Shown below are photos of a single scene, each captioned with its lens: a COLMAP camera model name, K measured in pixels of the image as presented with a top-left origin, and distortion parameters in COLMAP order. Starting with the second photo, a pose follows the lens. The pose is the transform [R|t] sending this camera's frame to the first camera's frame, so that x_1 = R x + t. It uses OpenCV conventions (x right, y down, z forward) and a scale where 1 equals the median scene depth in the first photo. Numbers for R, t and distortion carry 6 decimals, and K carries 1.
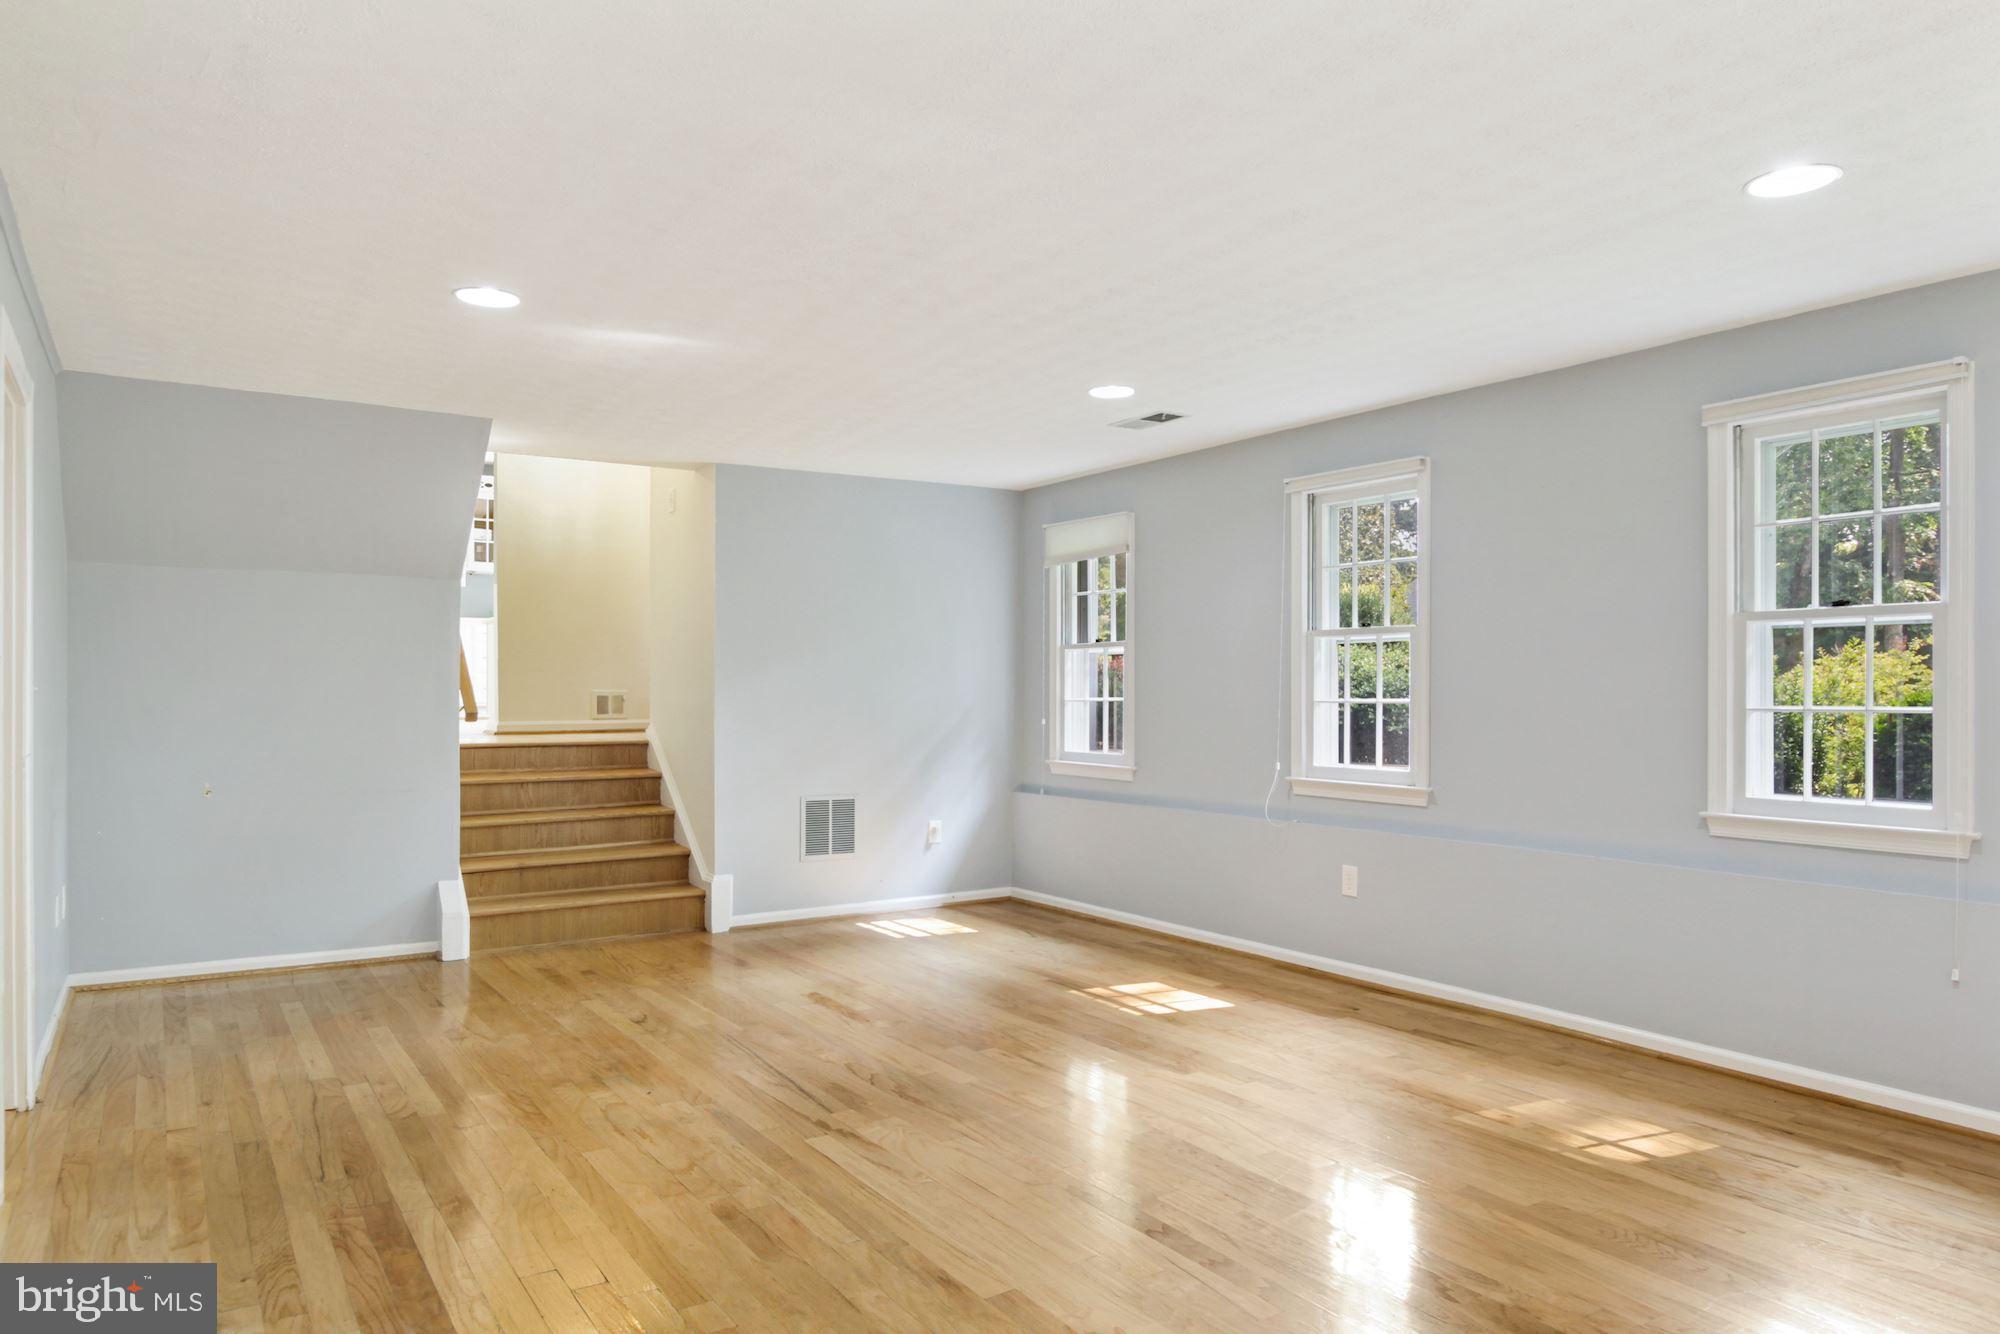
lens RADIAL K [[1271.7, 0, 1006.4], [0, 1271.7, 657.7], [0, 0, 1]] dist [-0.009489, -0.003527]
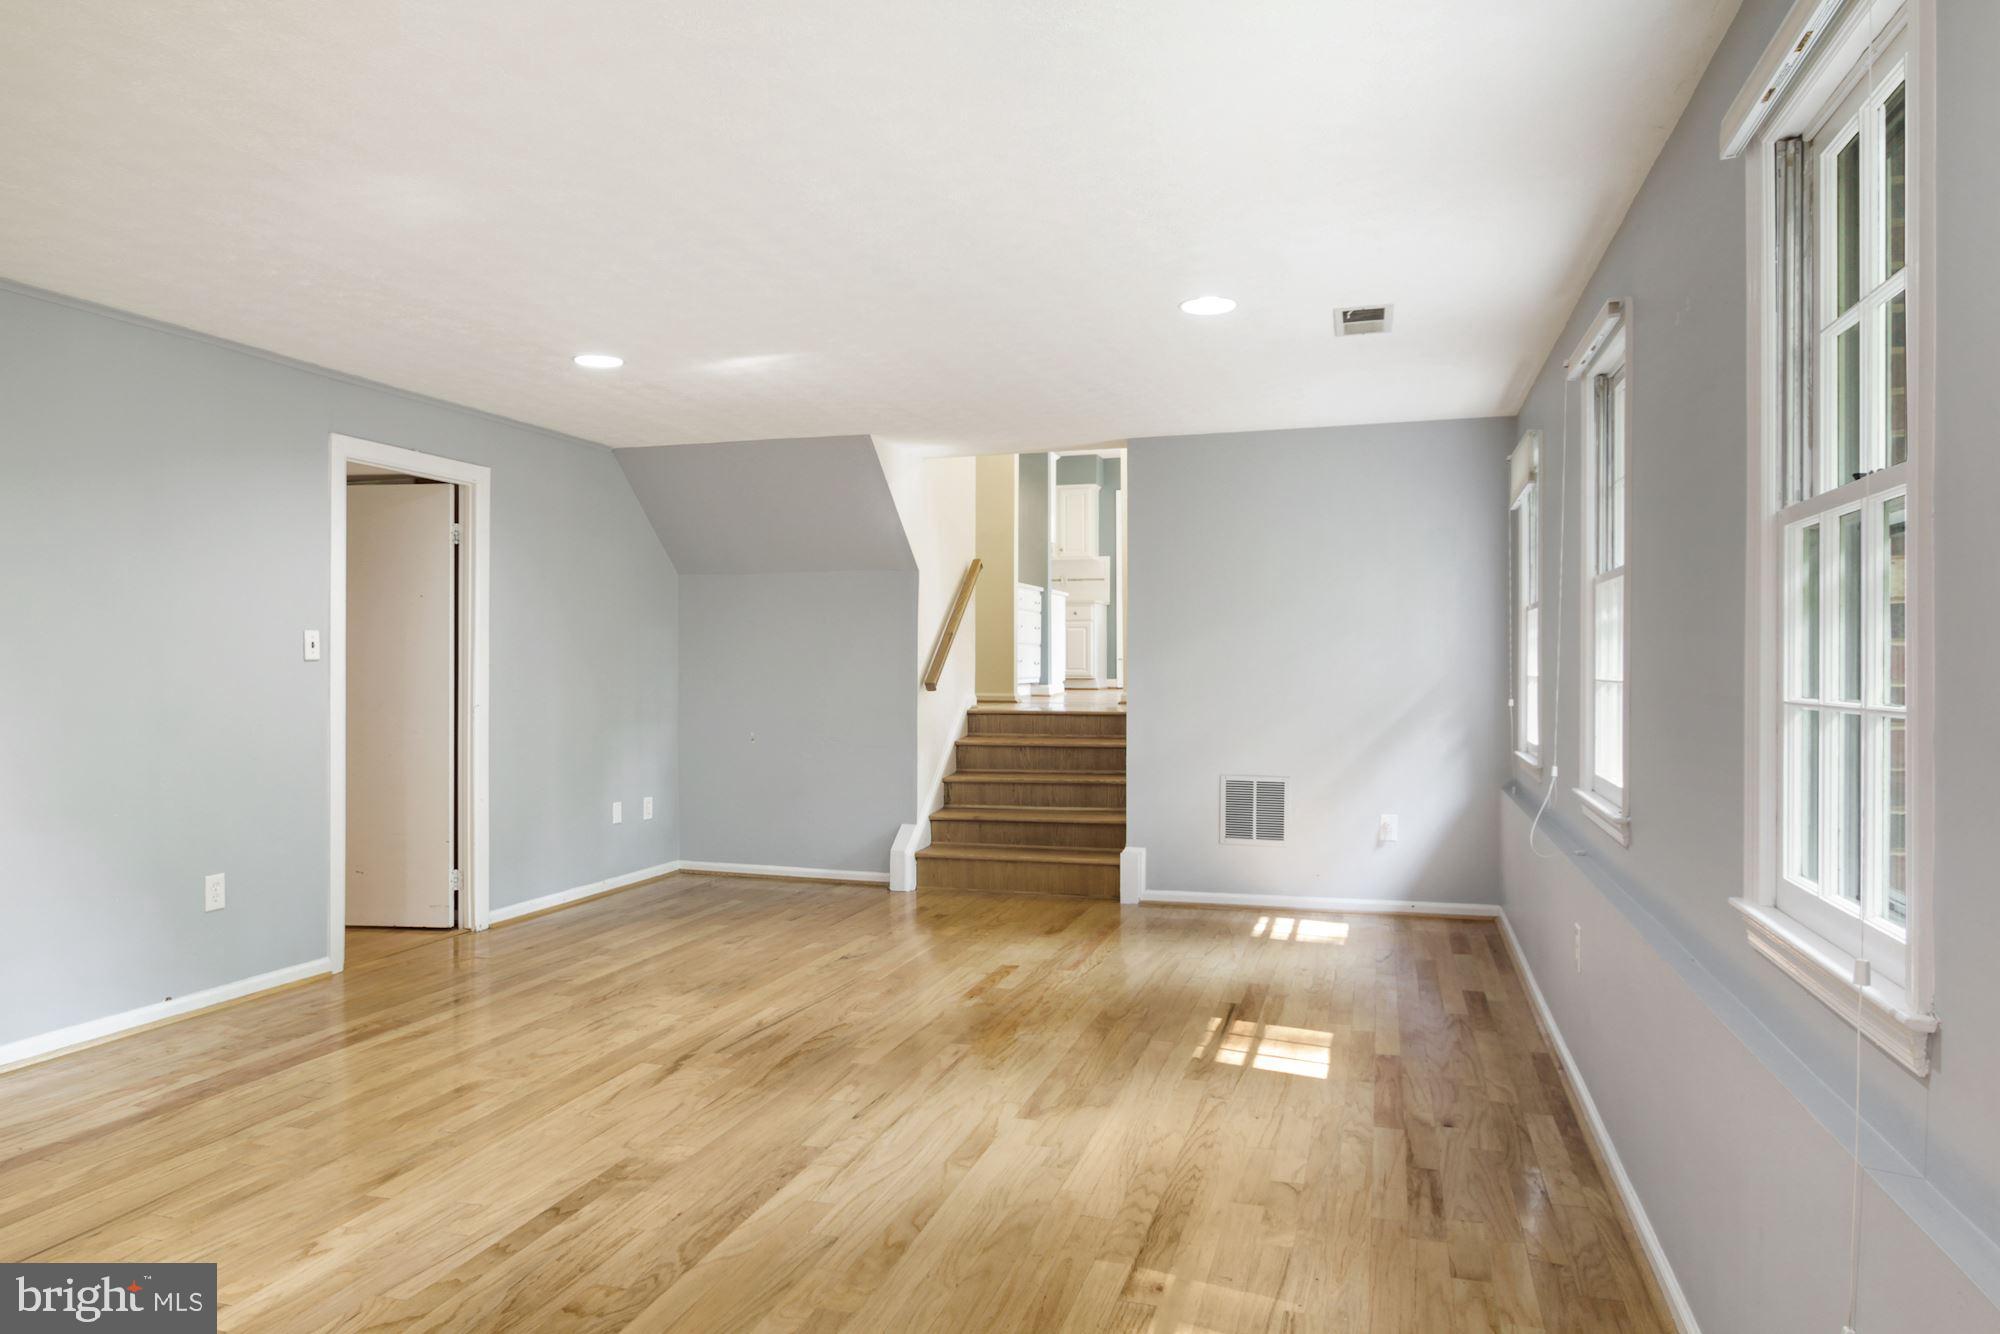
lens RADIAL K [[1271.7, 0, 1001.2], [0, 1271.7, 664.6], [0, 0, 1]] dist [-0.009489, -0.003527]
pose [[0.637322, -0.001856, -0.770595, 0.757208], [0.022742, 0.999607, 0.016402, 0.012553], [0.770262, -0.027978, 0.637114, 0.447015]]
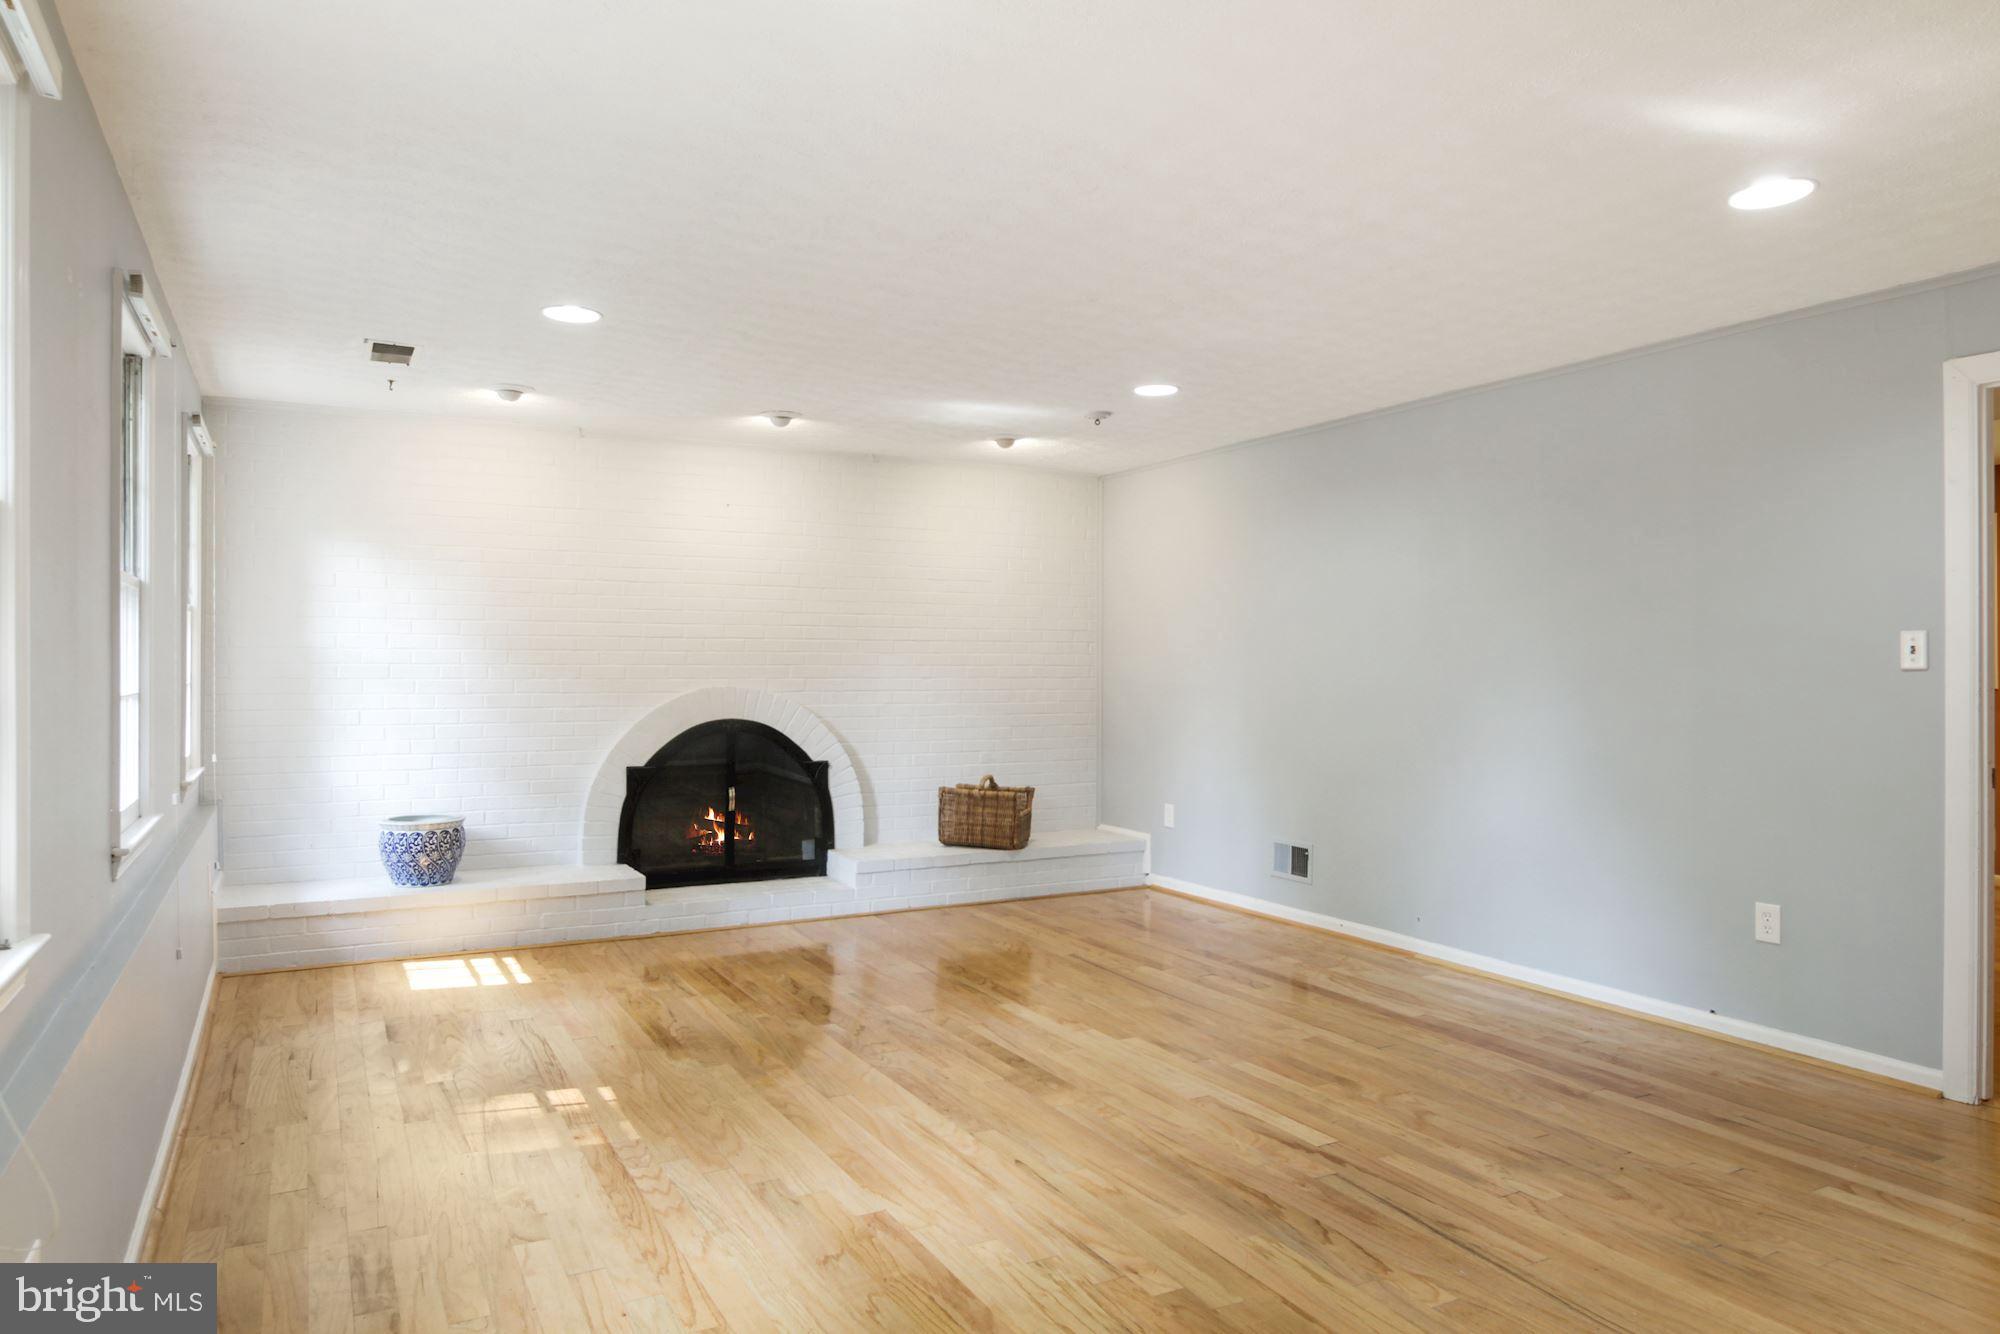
lens RADIAL K [[1271.7, 0, 997.6], [0, 1271.7, 681.3], [0, 0, 1]] dist [-0.009489, -0.003527]
pose [[-0.996163, -0.004880, 0.087382, 0.013222], [-0.006251, 0.999861, -0.015425, 0.038993], [-0.087295, -0.015912, -0.996055, 1.652633]]
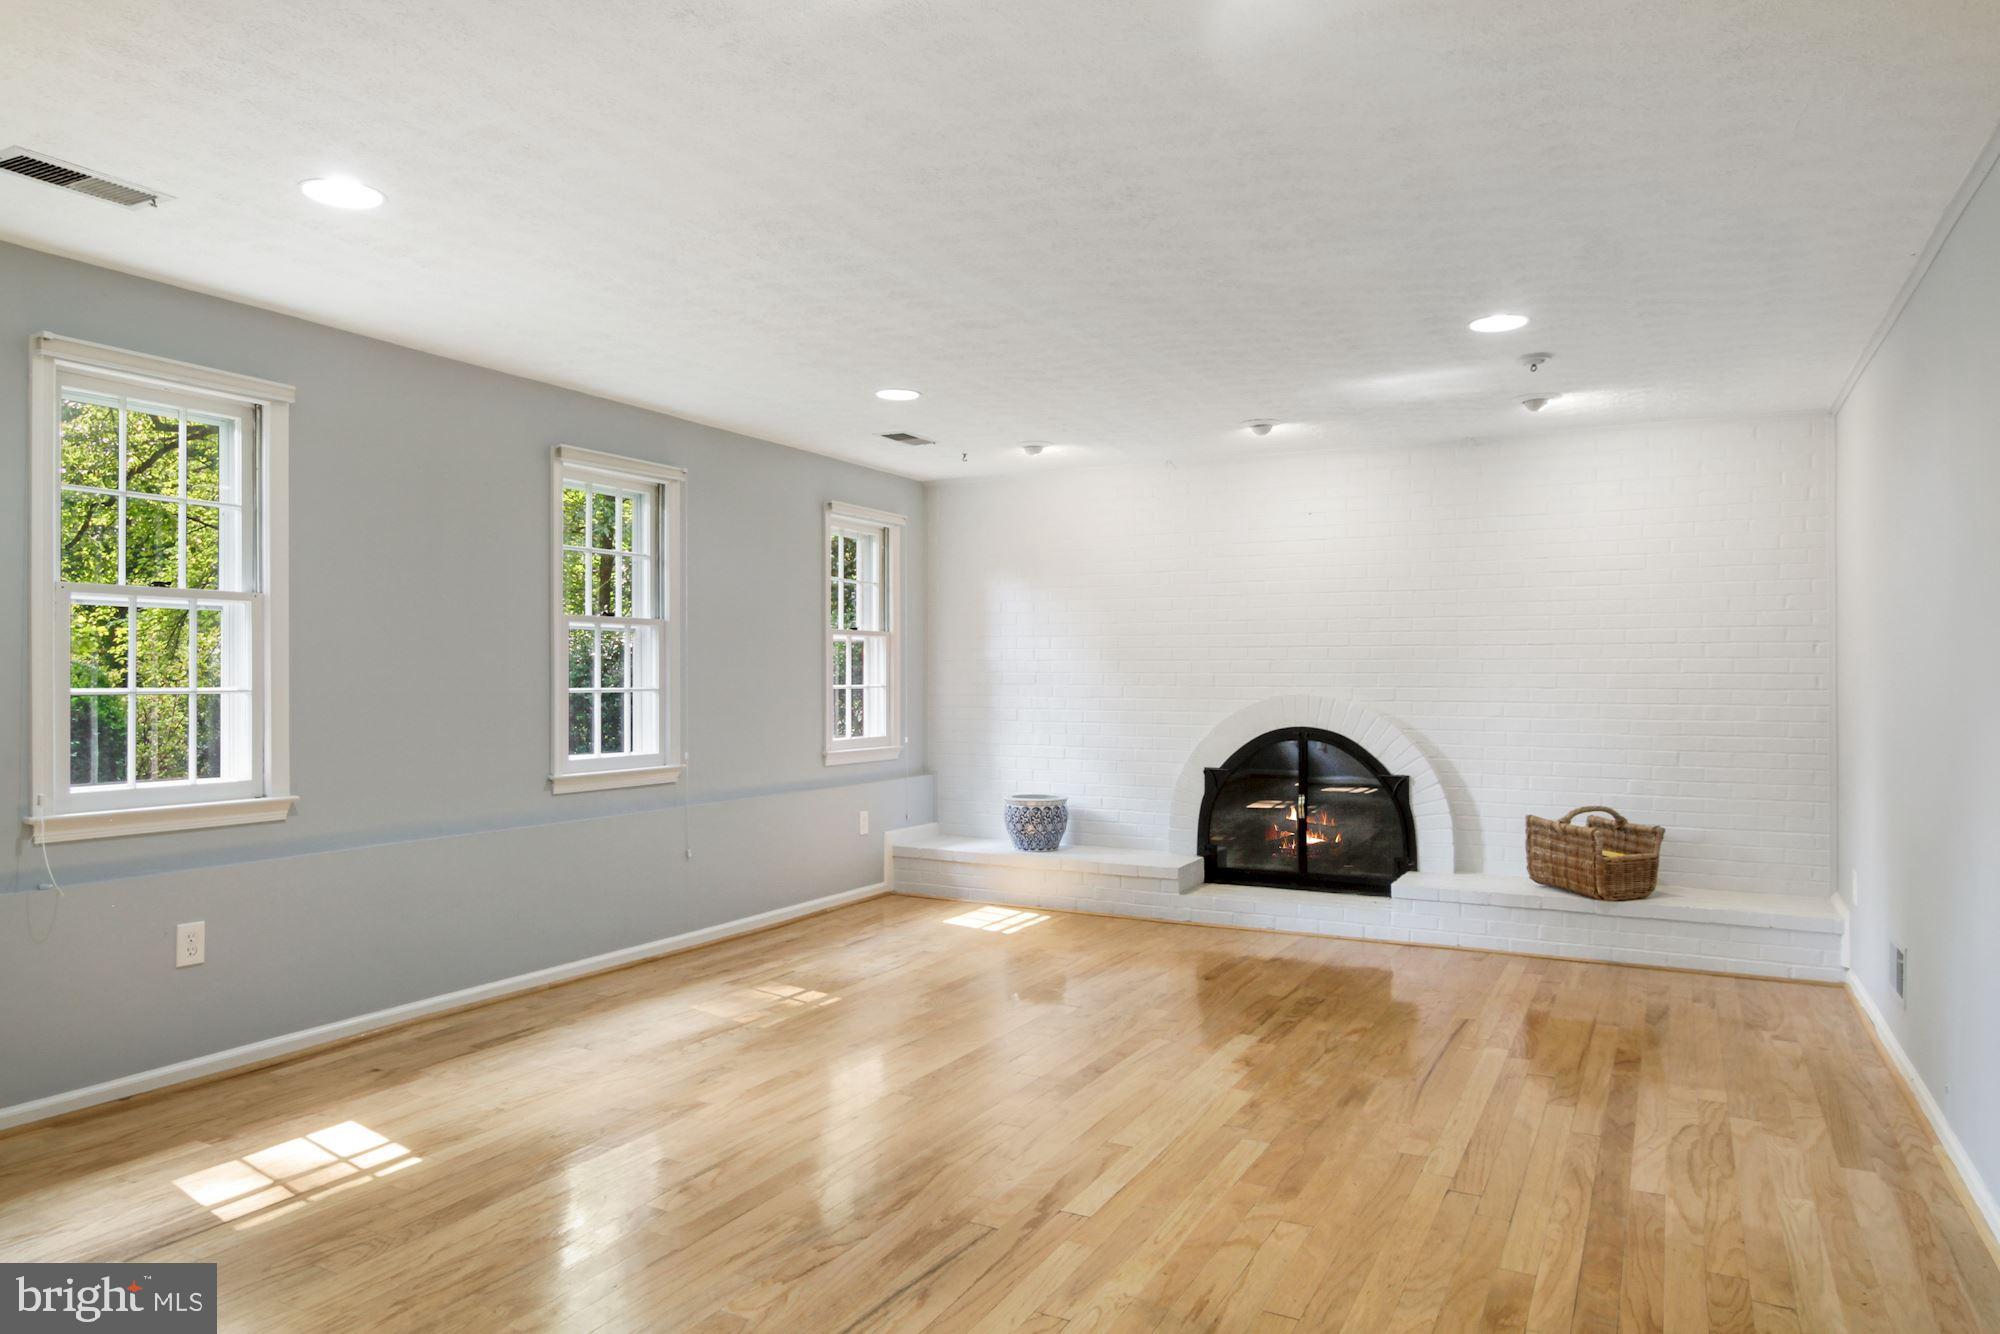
lens RADIAL K [[1271.7, 0, 980.9], [0, 1271.7, 678.8], [0, 0, 1]] dist [-0.009489, -0.003527]
pose [[-0.464803, -0.003356, 0.885408, -0.716087], [-0.026733, 0.999590, -0.010245, 0.031341], [-0.885011, -0.028431, -0.464702, 1.213513]]
